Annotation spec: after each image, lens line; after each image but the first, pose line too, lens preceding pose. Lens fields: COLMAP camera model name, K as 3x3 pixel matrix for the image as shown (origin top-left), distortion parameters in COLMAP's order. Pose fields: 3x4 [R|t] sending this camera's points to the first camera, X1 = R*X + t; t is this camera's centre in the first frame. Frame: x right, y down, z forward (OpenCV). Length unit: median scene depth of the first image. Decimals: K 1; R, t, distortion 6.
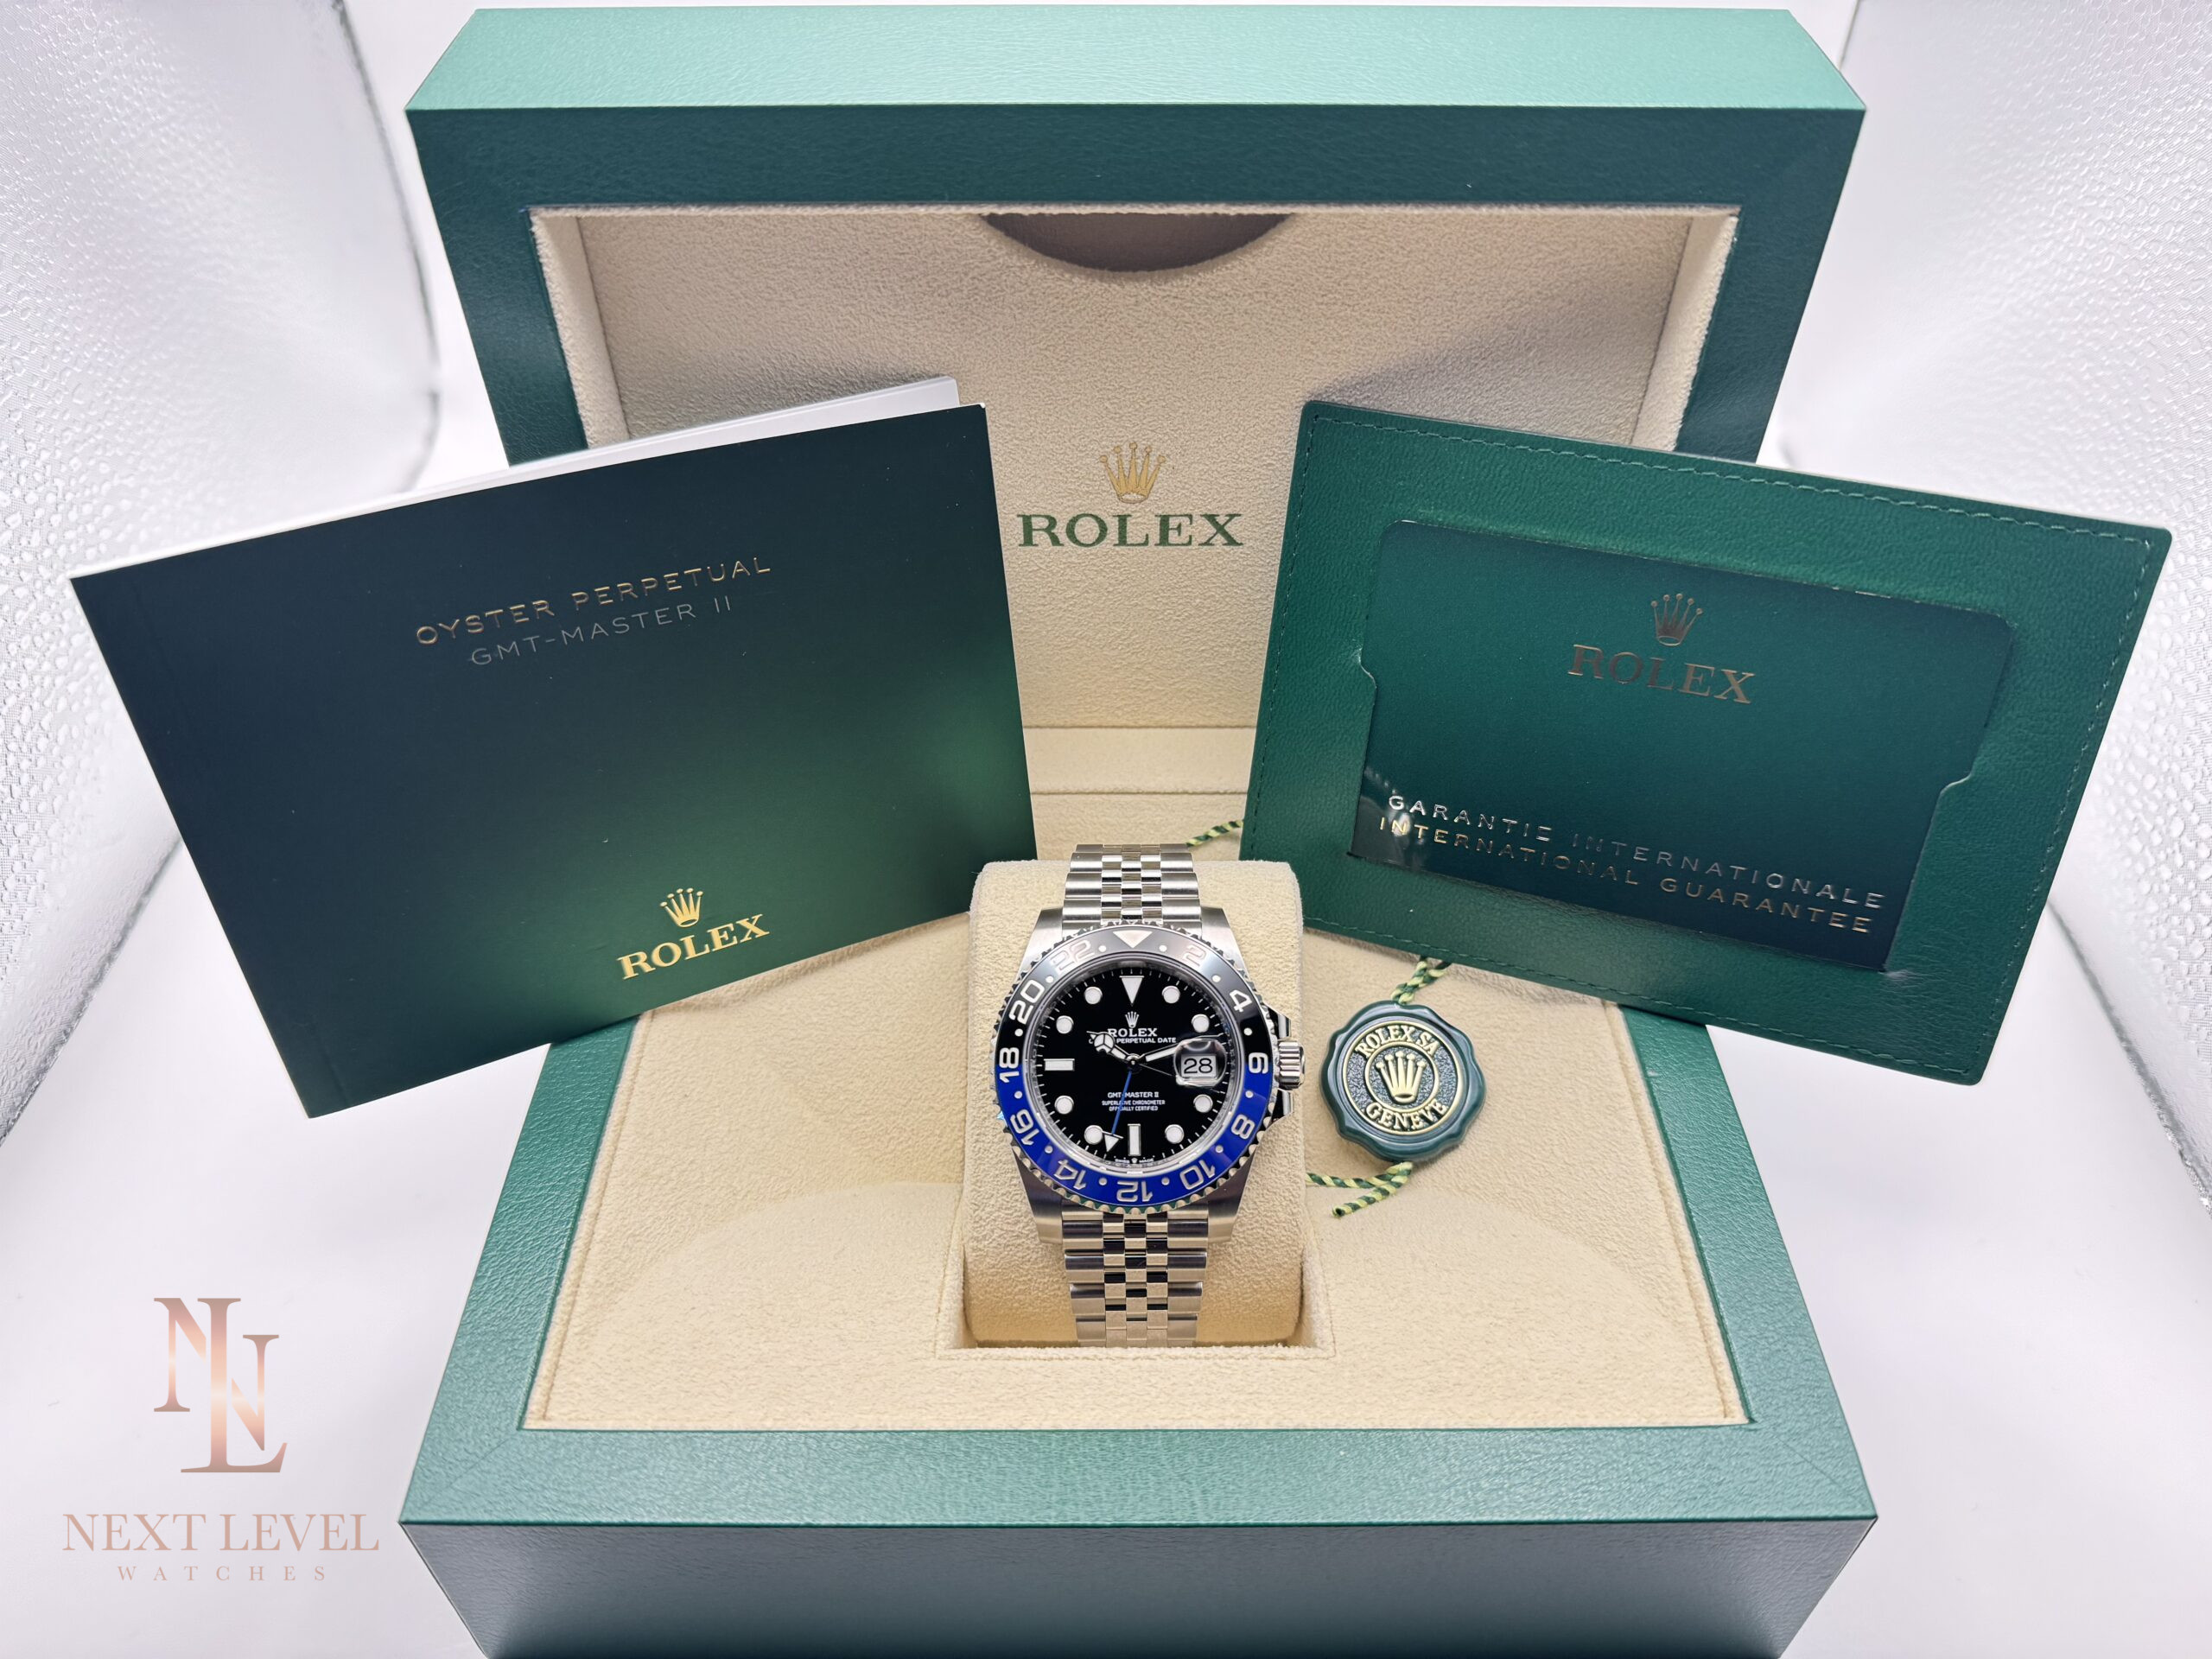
lens RADIAL K [[1554.3, 0, 1111.5], [0, 1554.3, 822.9], [0, 0, 1]] dist [0.153237, -0.001656]
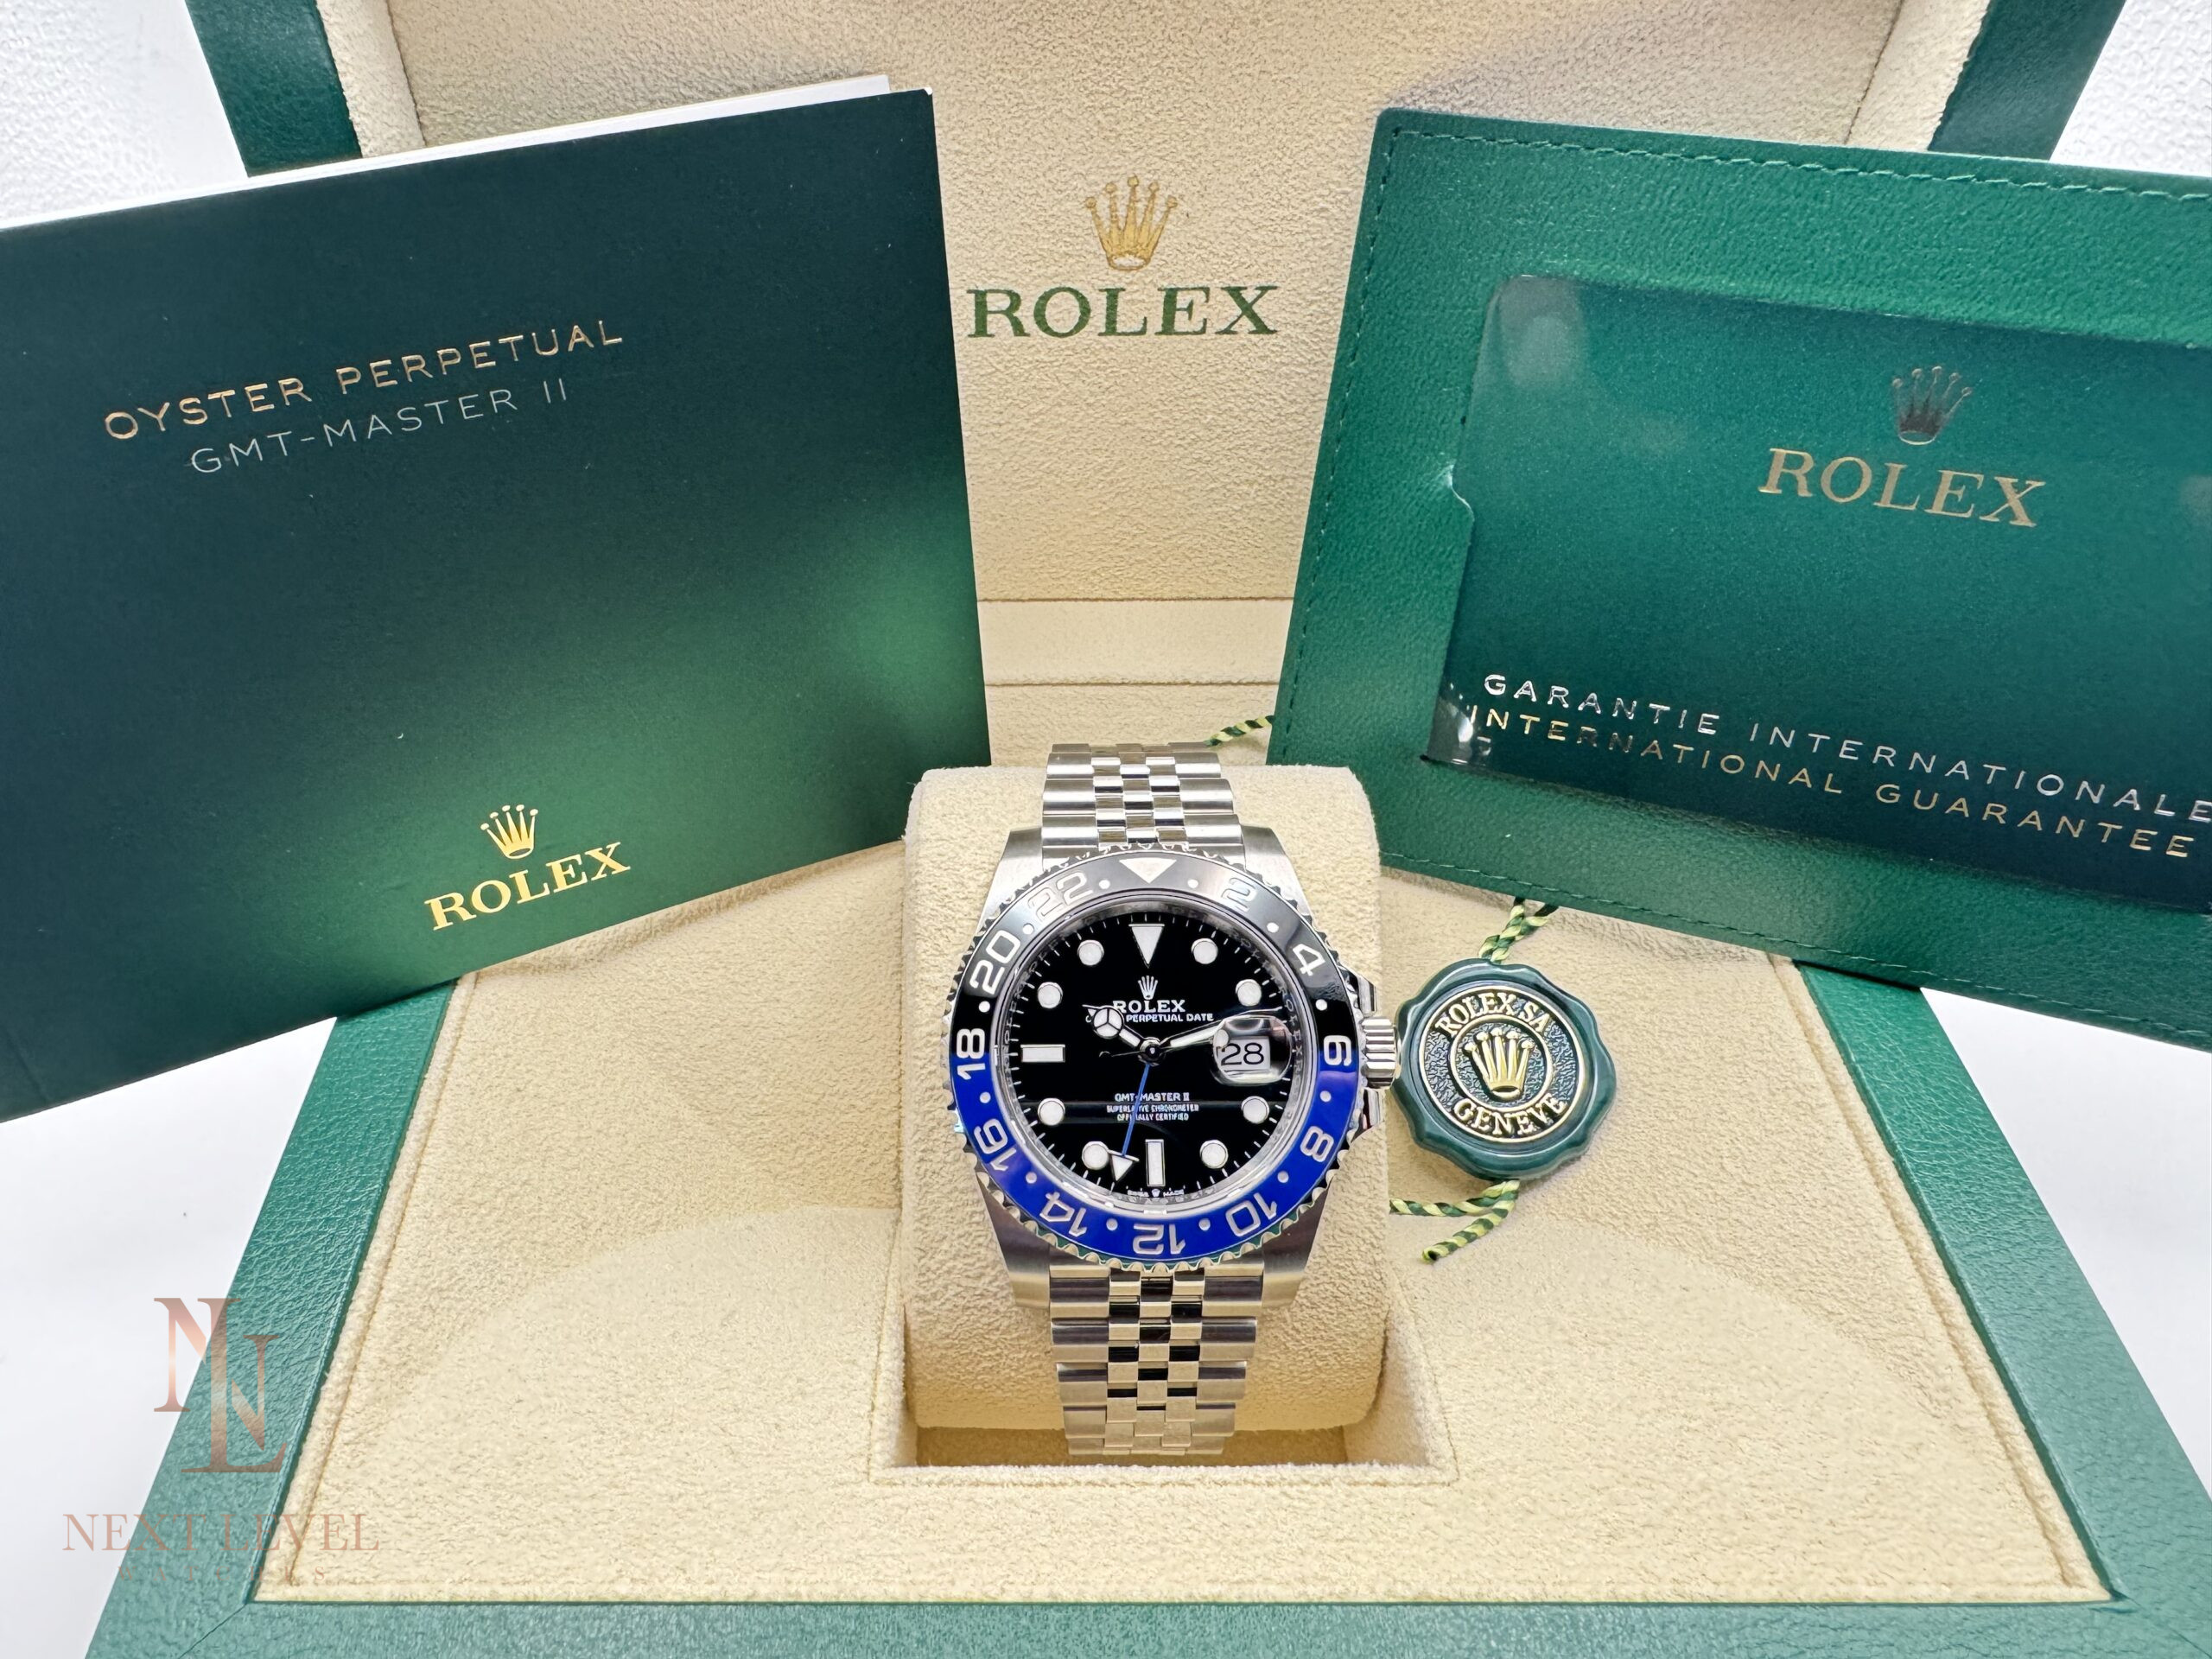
lens RADIAL K [[1535.5, 0, 995.1], [0, 1535.5, 801.4], [0, 0, 1]] dist [-0.000071, 0.109672]
pose [[0.999965, -0.003846, -0.007443, -0.047188], [0.003913, 0.999951, 0.009039, 0.036634], [0.007408, -0.009067, 0.999931, 0.313758]]
